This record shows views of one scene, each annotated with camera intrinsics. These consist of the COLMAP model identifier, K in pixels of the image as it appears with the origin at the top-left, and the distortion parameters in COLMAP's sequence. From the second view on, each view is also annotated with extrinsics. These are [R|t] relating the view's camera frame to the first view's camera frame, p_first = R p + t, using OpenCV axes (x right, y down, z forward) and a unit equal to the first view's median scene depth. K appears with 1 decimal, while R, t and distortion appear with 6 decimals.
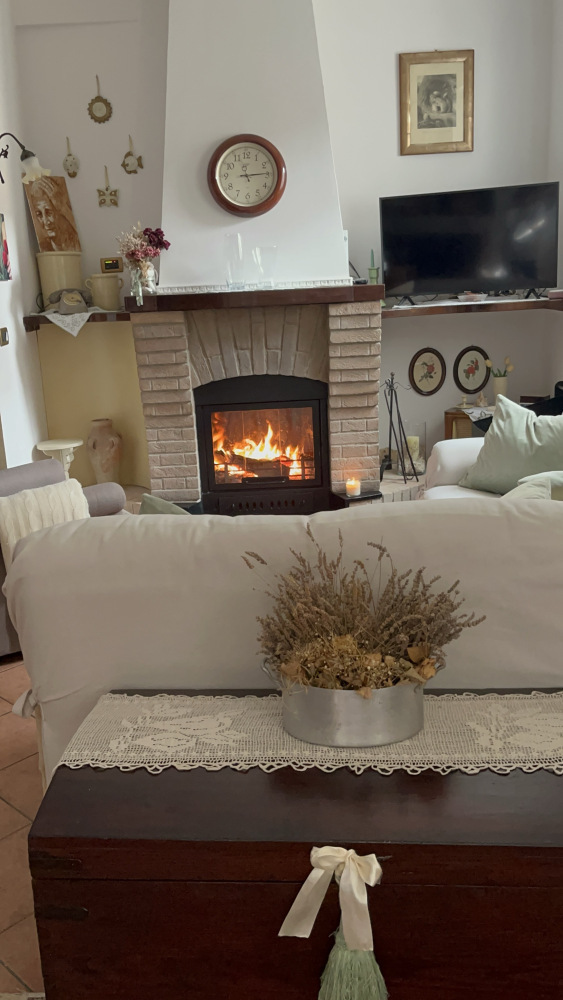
lens RADIAL K [[844.8, 0, 281.5], [0, 844.8, 500.0], [0, 0, 1]] dist [0.025455, 0.002381]
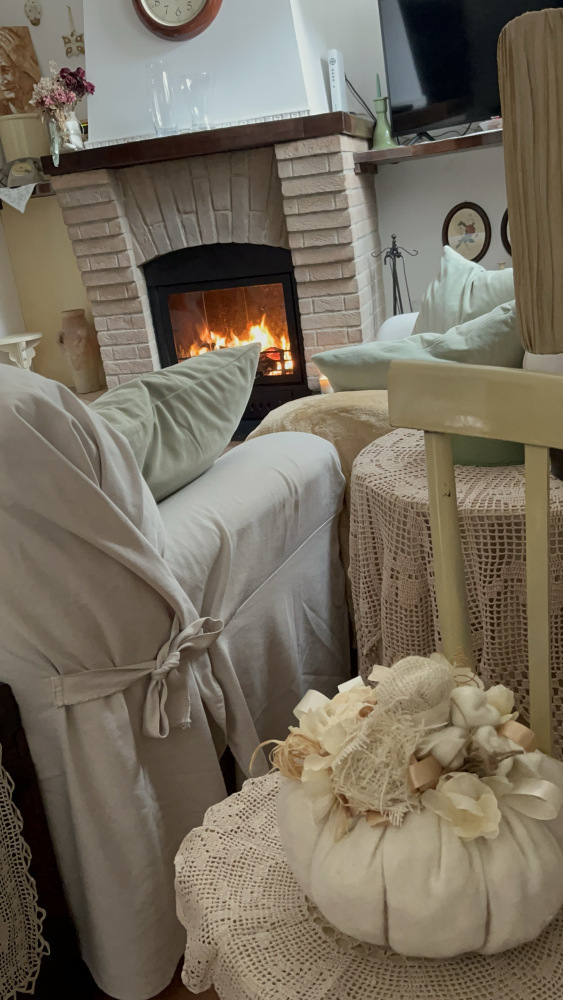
lens RADIAL K [[877.2, 0, 281.5], [0, 877.2, 500.0], [0, 0, 1]] dist [0.008528, 0.012042]
pose [[0.956947, 0.027419, -0.288966, 0.284606], [0.000250, 0.995450, 0.095282, 0.015842], [0.290264, -0.091252, 0.952586, 0.189180]]
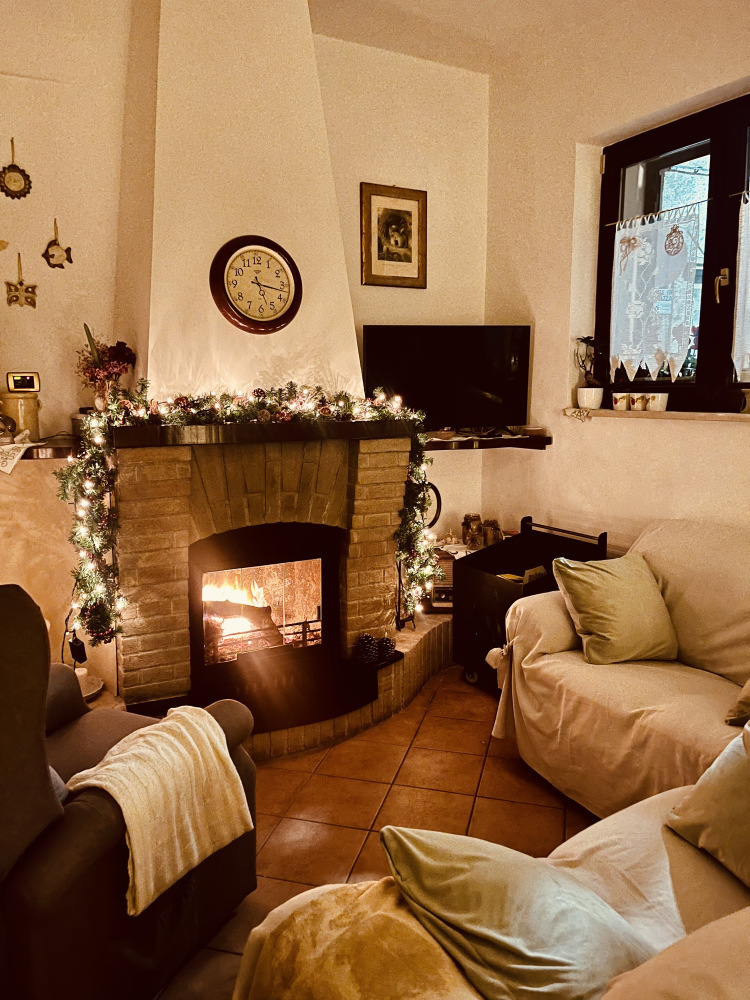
lens RADIAL K [[756.9, 0, 375.0], [0, 756.9, 500.0], [0, 0, 1]] dist [0.023198, -0.011141]
pose [[0.878207, -0.026744, 0.477533, -0.276989], [0.092524, 0.989074, -0.114765, -0.077020], [-0.469247, 0.144971, 0.871086, 0.318998]]
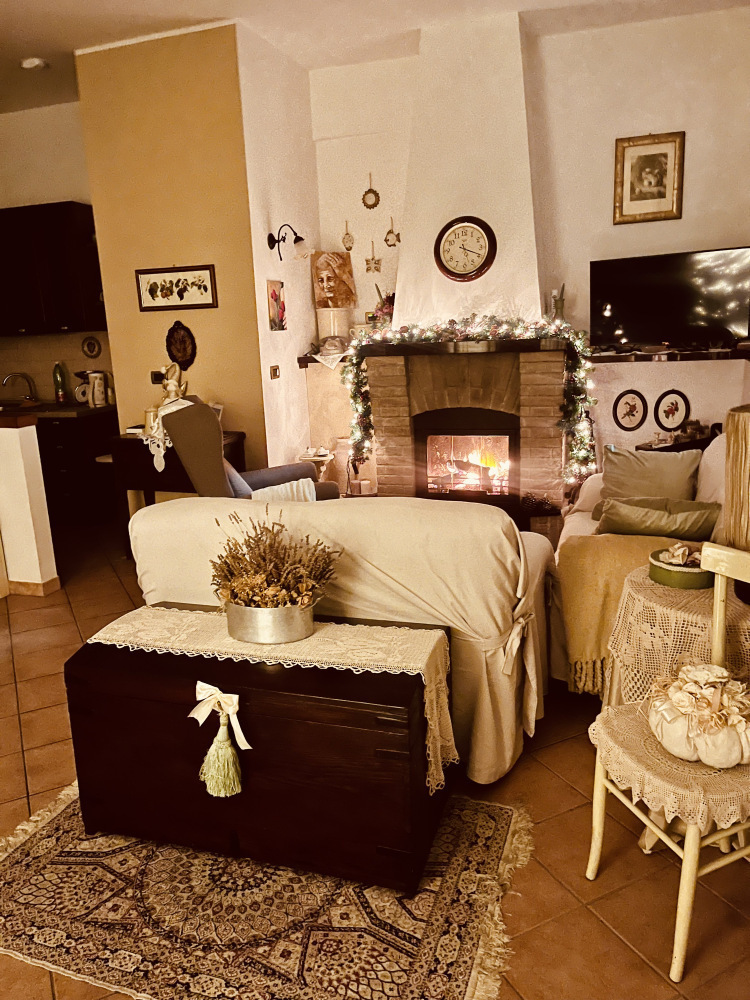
lens RADIAL K [[756.9, 0, 375.0], [0, 756.9, 500.0], [0, 0, 1]] dist [0.023198, -0.011141]
pose [[0.944170, 0.081258, -0.319279, 0.210798], [-0.086593, 0.996241, -0.002527, 0.001144], [0.317874, 0.030033, 0.947657, -0.086867]]
